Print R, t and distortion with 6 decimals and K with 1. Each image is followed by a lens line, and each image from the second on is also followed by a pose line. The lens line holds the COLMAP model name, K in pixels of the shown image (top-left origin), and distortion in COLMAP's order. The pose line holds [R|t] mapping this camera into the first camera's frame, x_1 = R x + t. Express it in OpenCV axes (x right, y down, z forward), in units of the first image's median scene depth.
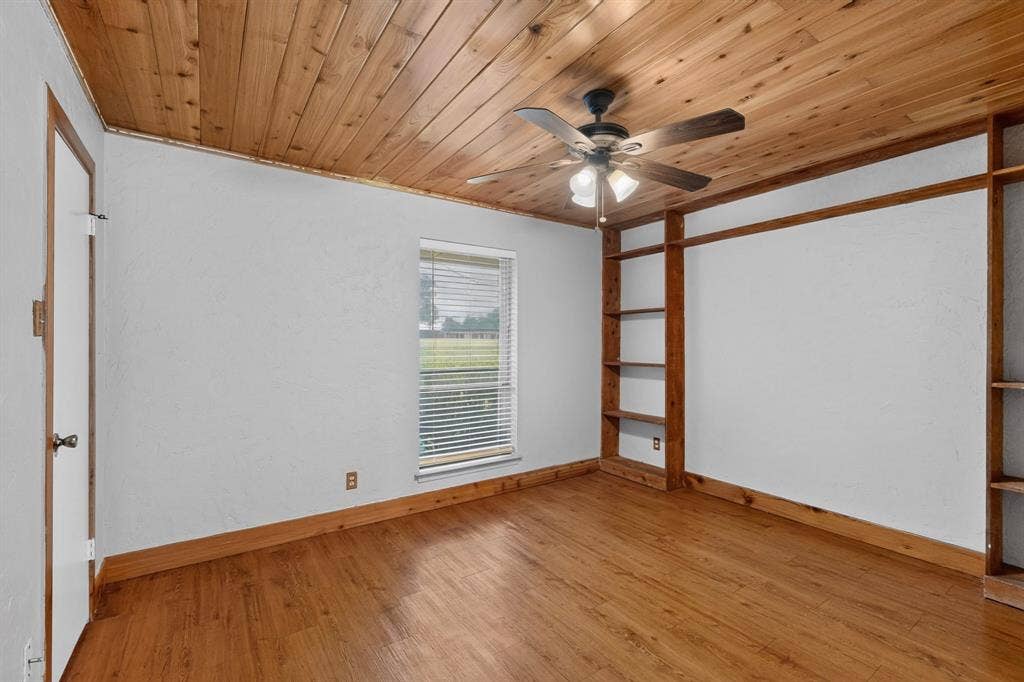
lens RADIAL K [[445.1, 0, 515.5], [0, 445.1, 342.8], [0, 0, 1]] dist [0.001361, 0.000035]
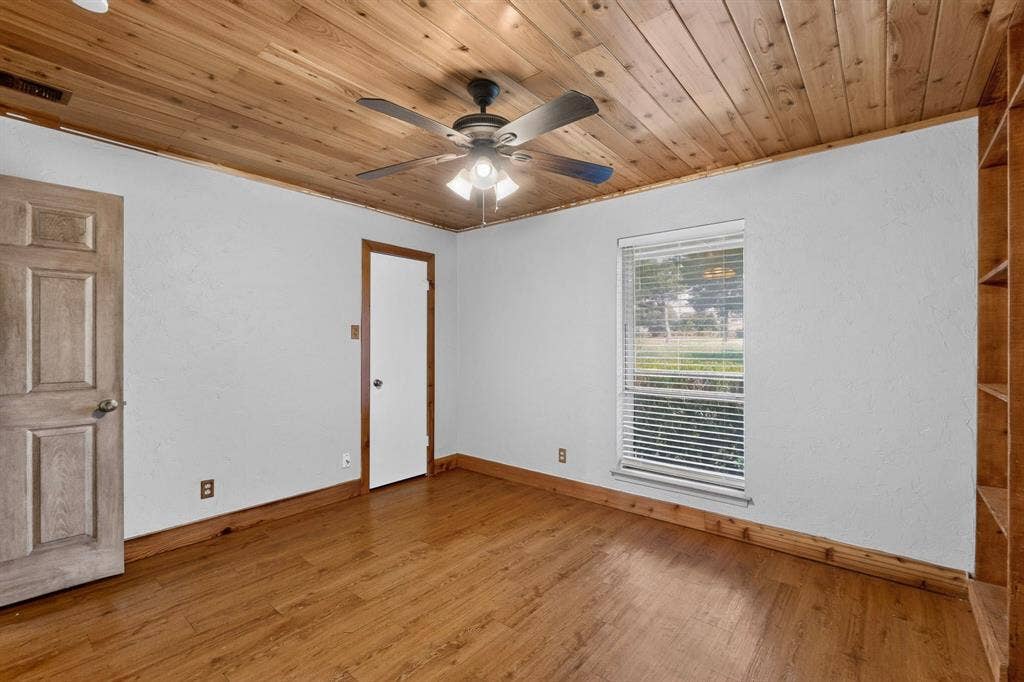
lens RADIAL K [[445.1, 0, 513.5], [0, 445.1, 341.0], [0, 0, 1]] dist [0.001361, 0.000035]
pose [[0.267497, -0.003618, -0.963552, 0.673580], [-0.003642, 0.999982, -0.004765, 0.003272], [0.963552, 0.004784, 0.267479, 0.477004]]
